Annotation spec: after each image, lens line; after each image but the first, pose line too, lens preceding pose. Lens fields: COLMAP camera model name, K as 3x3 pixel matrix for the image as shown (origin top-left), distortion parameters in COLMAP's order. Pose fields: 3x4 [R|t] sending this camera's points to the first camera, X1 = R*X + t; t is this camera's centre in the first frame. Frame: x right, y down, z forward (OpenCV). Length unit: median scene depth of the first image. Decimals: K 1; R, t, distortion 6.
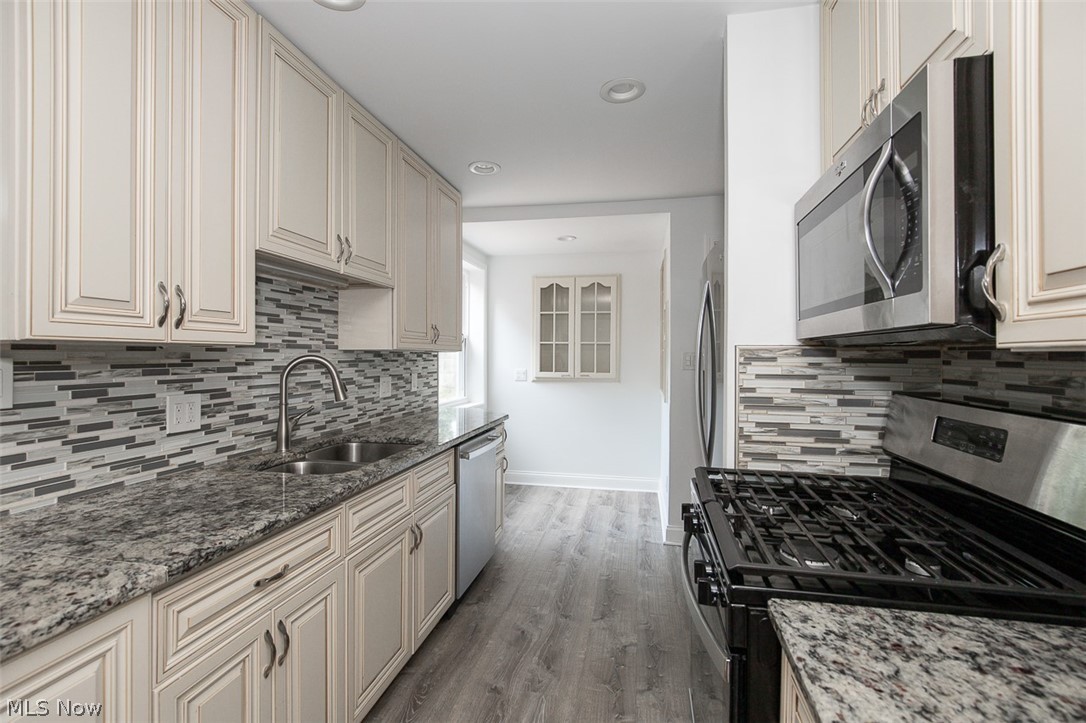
lens RADIAL K [[503.1, 0, 535.2], [0, 503.1, 355.7], [0, 0, 1]] dist [-0.019039, 0.007477]
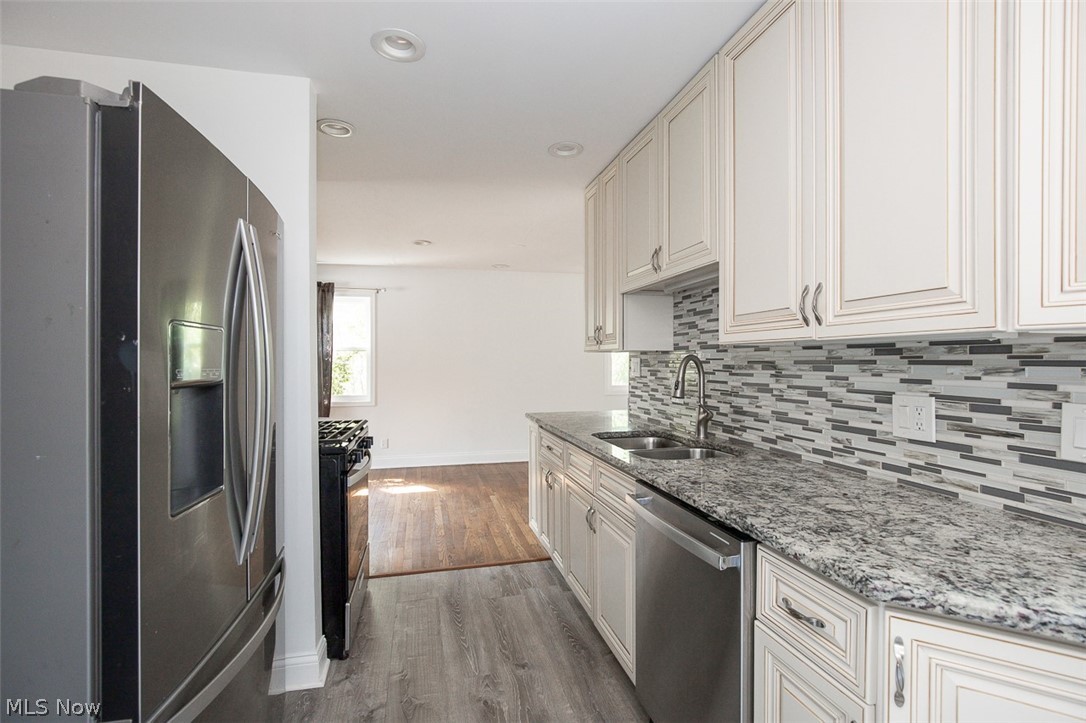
lens RADIAL K [[503.1, 0, 544.3], [0, 503.1, 360.8], [0, 0, 1]] dist [-0.019039, 0.007477]
pose [[-0.900834, -0.002280, -0.434158, 0.333834], [-0.001940, 0.999997, -0.001226, 0.014507], [0.434160, -0.000262, -0.900836, 1.920260]]
